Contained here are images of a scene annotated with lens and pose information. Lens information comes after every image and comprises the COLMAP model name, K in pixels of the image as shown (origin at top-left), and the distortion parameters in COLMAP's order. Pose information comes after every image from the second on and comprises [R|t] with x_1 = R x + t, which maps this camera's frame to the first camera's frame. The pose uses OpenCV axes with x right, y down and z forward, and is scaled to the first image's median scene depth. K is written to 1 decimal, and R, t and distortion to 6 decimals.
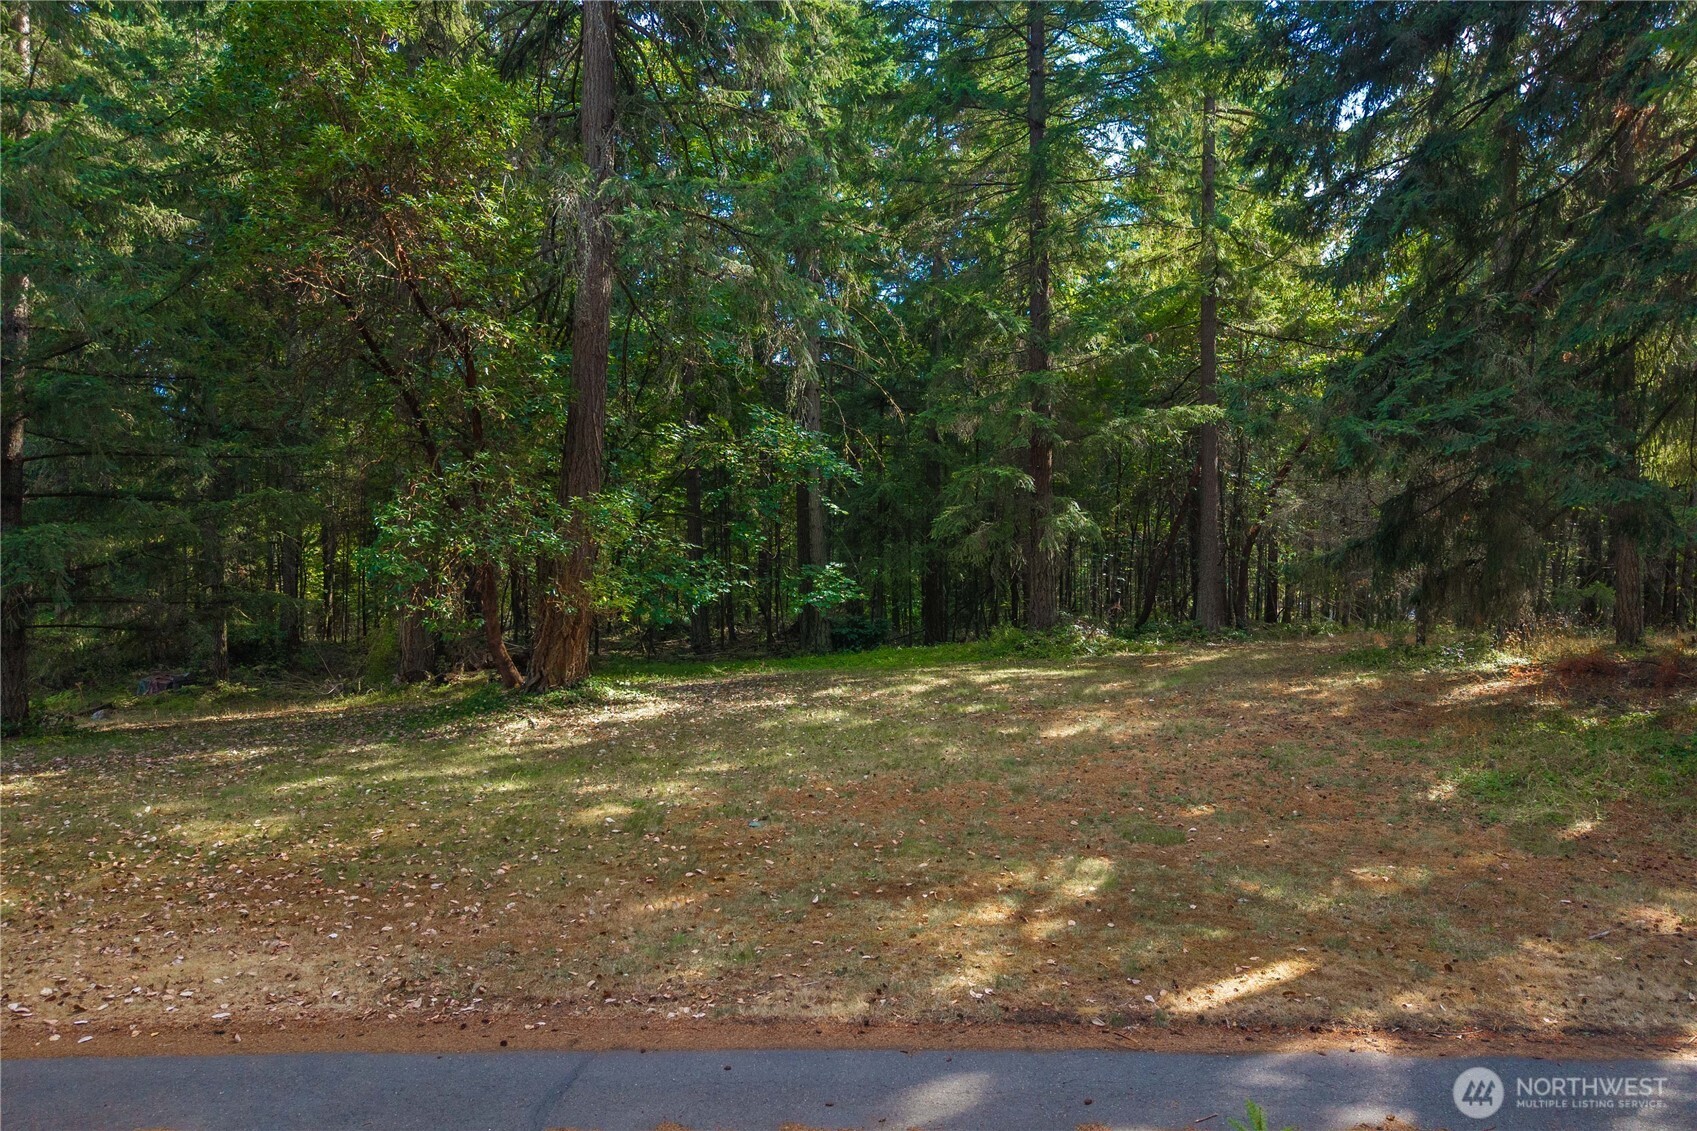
lens RADIAL K [[1188.0, 0, 846.7], [0, 1188.0, 570.0], [0, 0, 1]] dist [0.024848, -0.042426]
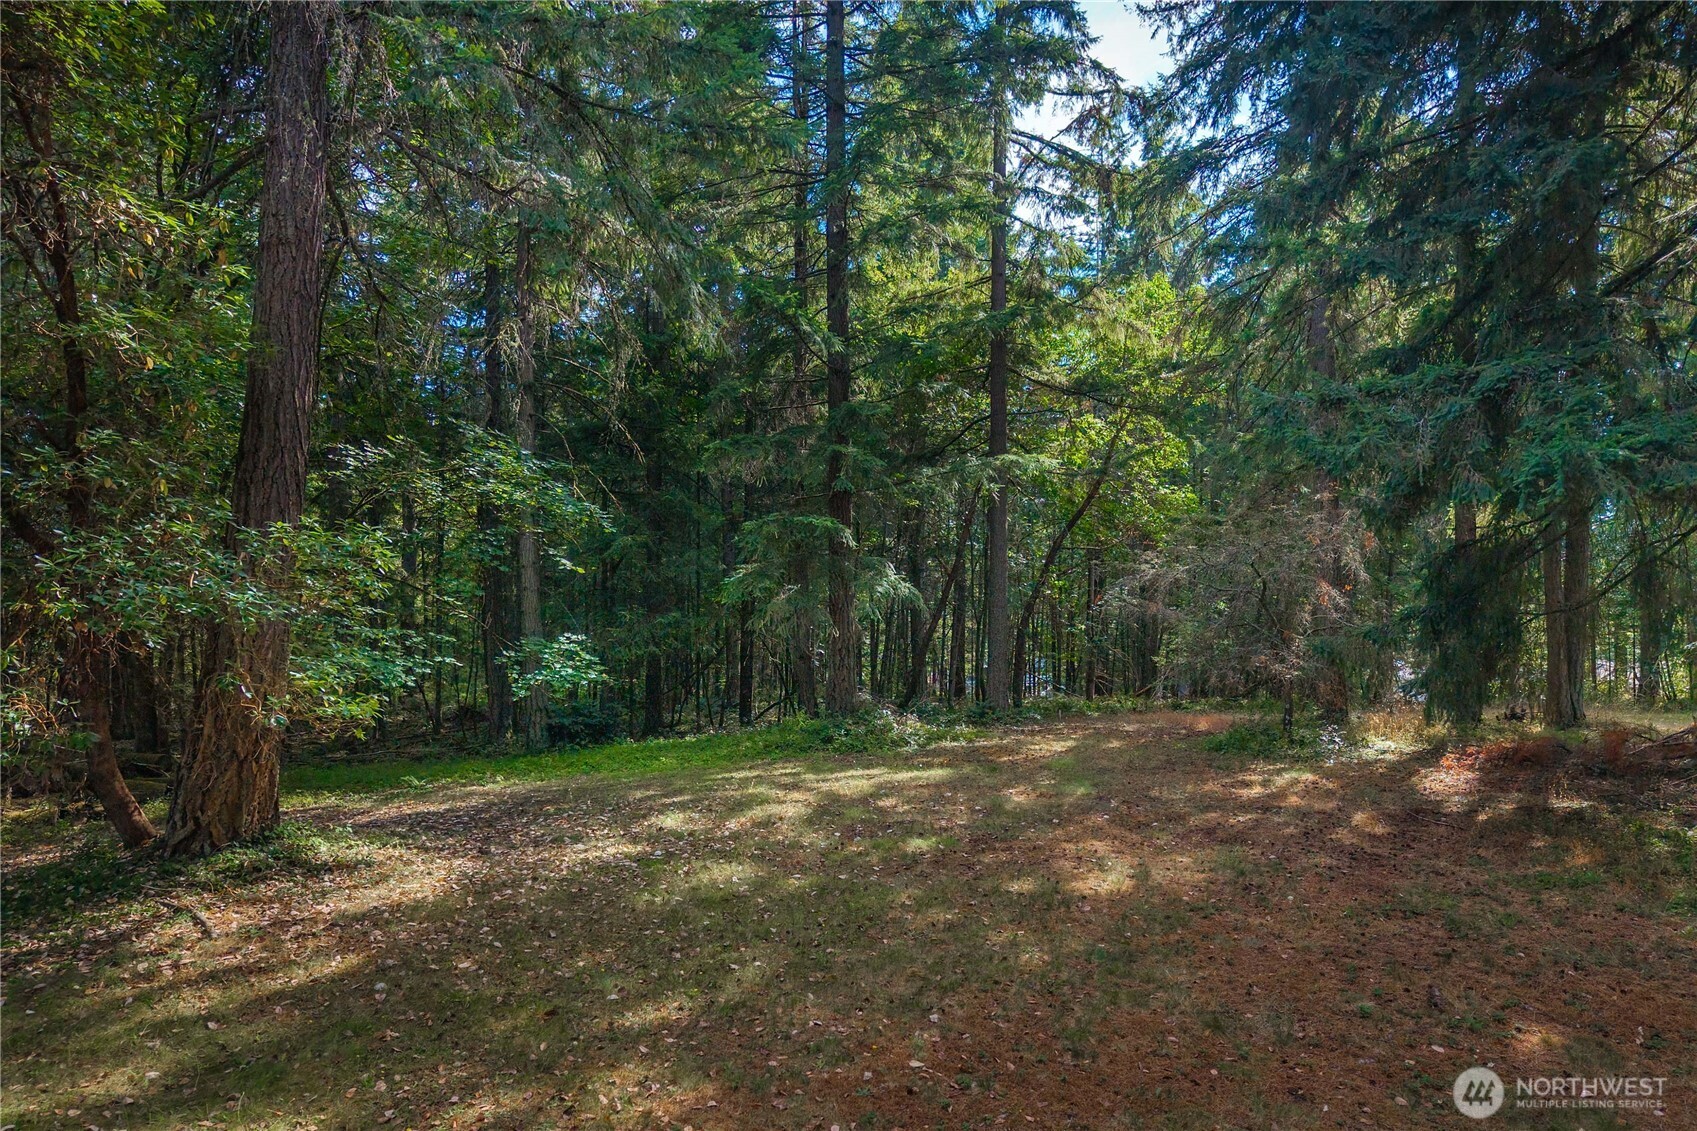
lens RADIAL K [[1188.0, 0, 852.2], [0, 1188.0, 572.3], [0, 0, 1]] dist [0.024848, -0.042426]
pose [[0.941201, 0.023212, 0.337049, -0.152539], [-0.004253, 0.998372, -0.056879, -0.004488], [-0.337821, 0.052101, 0.939767, 0.325886]]
